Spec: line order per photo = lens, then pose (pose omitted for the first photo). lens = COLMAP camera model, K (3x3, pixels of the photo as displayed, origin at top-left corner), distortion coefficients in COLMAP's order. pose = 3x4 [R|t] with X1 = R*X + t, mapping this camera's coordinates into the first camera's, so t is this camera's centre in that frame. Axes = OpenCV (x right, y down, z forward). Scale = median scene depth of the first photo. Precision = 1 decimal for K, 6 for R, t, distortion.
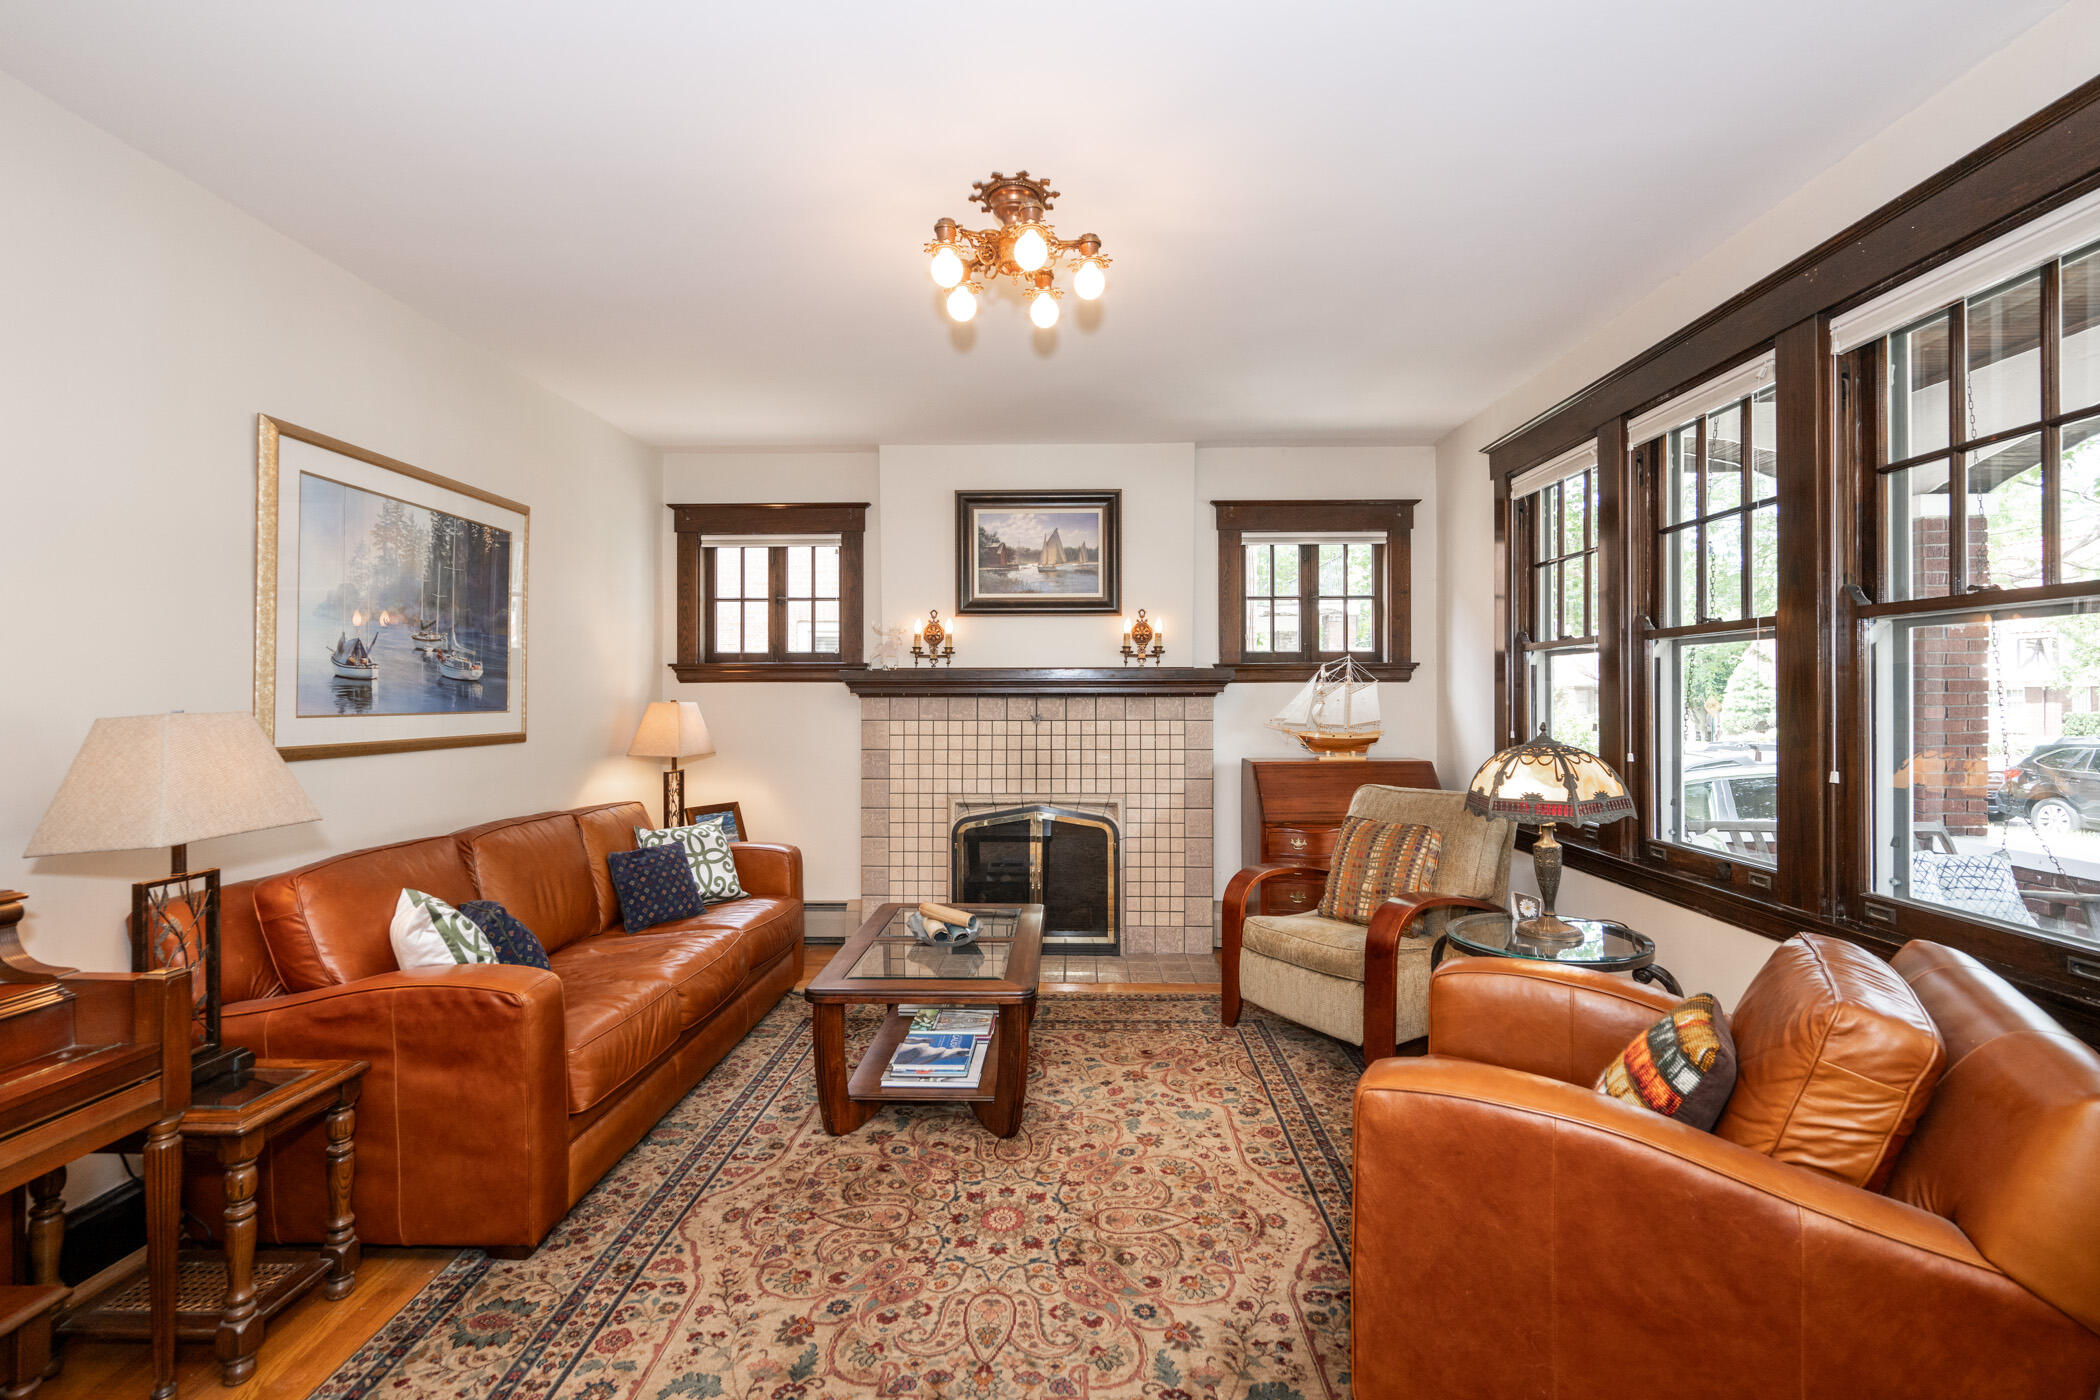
lens RADIAL K [[923.8, 0, 1043.4], [0, 923.8, 699.6], [0, 0, 1]] dist [0.000134, 0.001068]
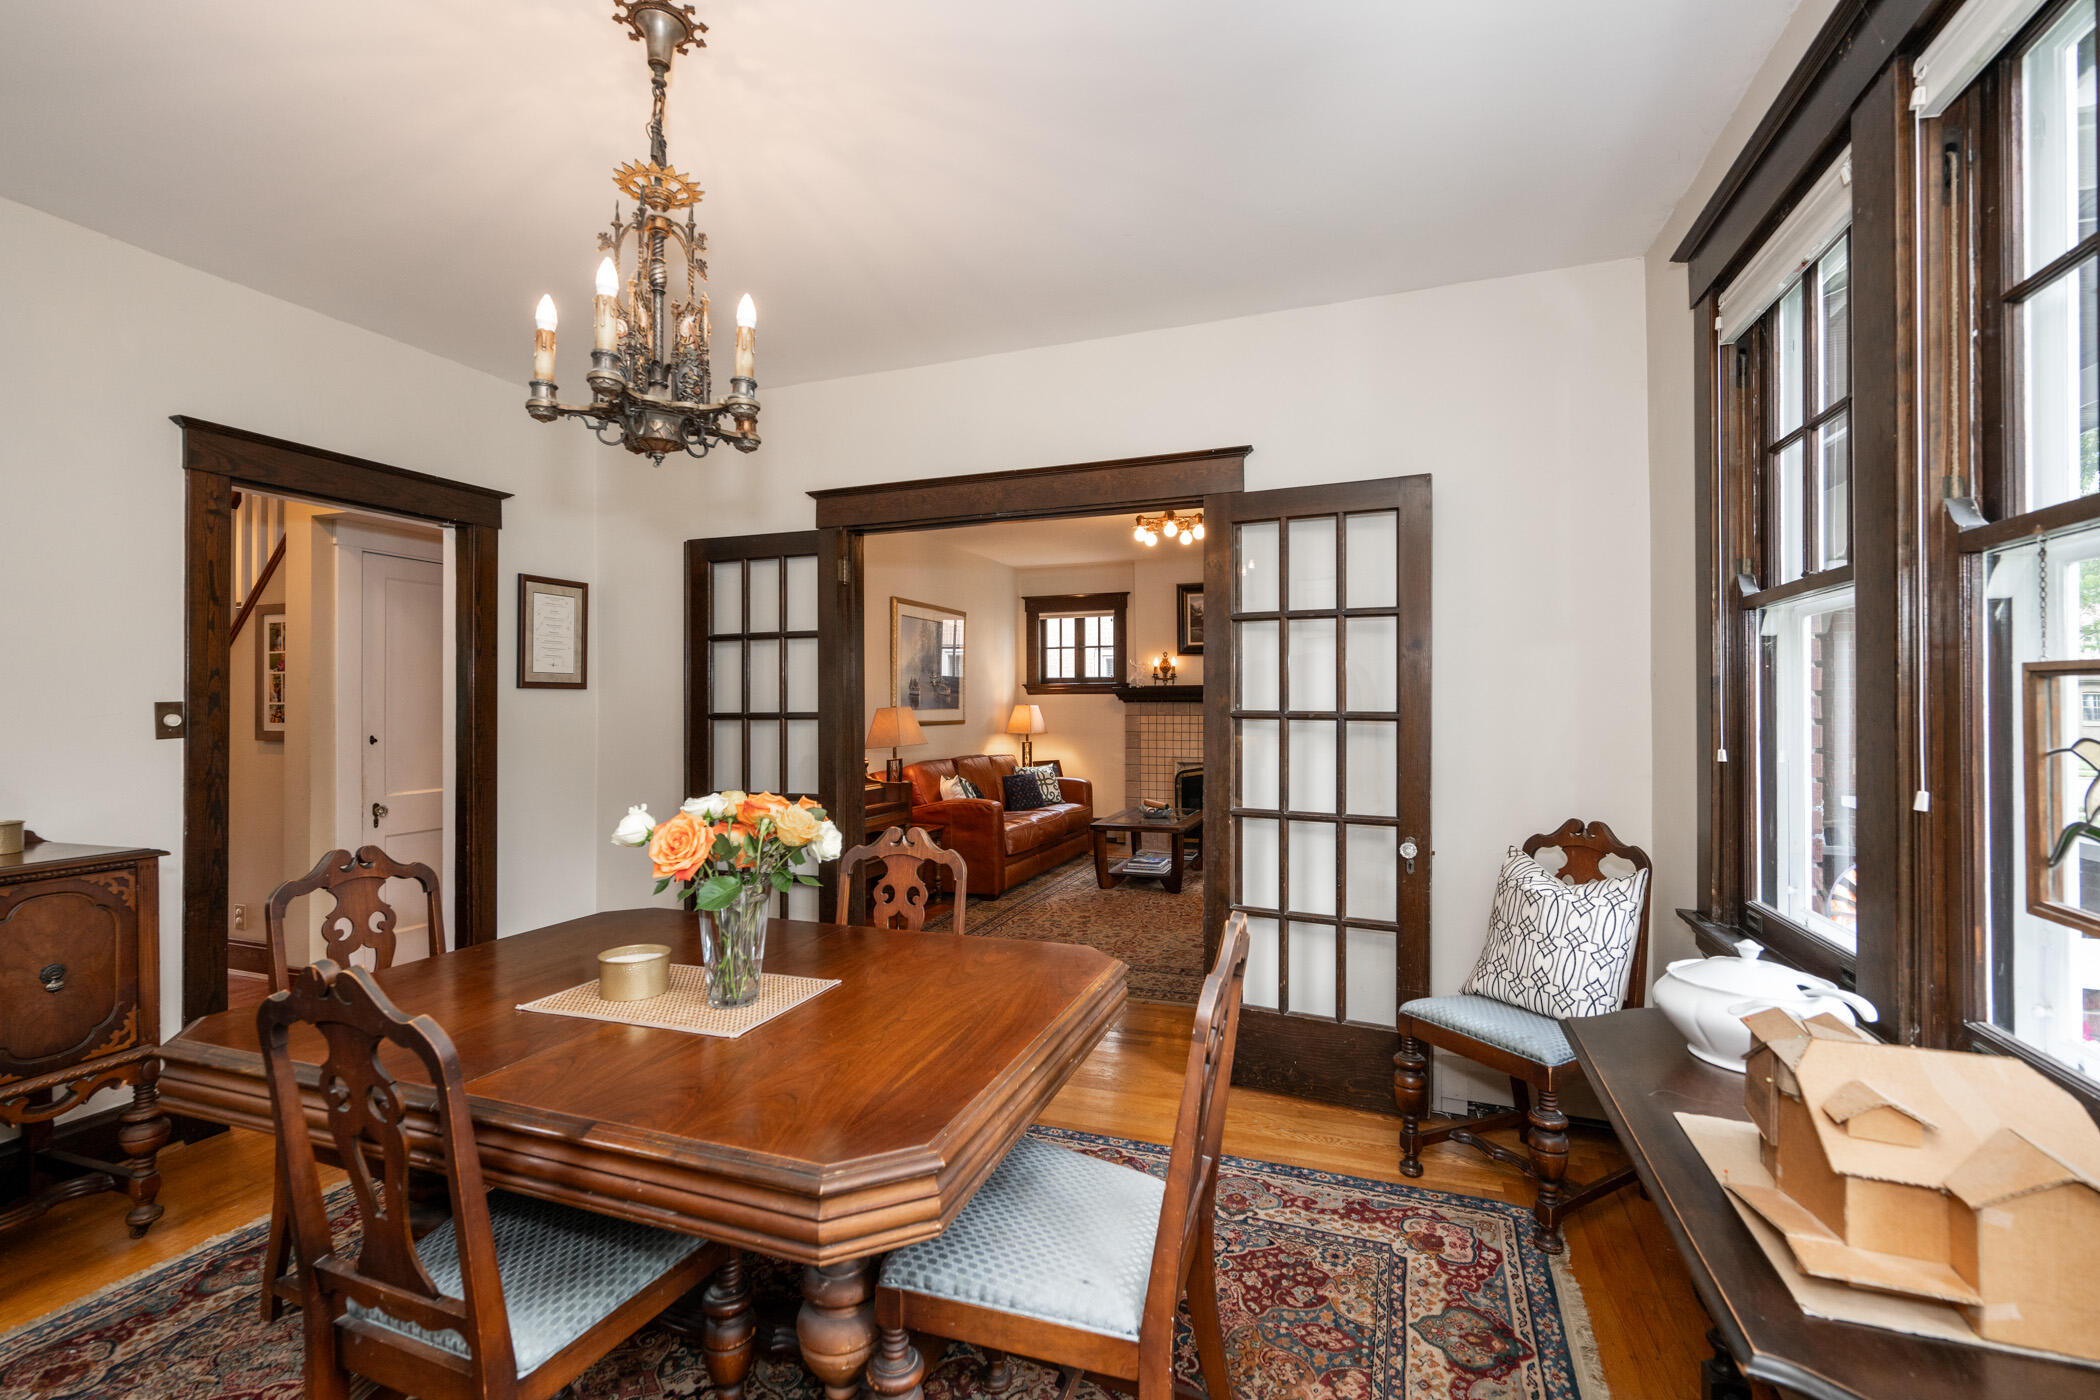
lens RADIAL K [[923.8, 0, 1048.7], [0, 923.8, 706.4], [0, 0, 1]] dist [0.000134, 0.001068]
pose [[0.950525, -0.003026, -0.310632, 0.217772], [0.002331, 0.999994, -0.002606, 0.009419], [0.310638, 0.001753, 0.950527, -0.743448]]
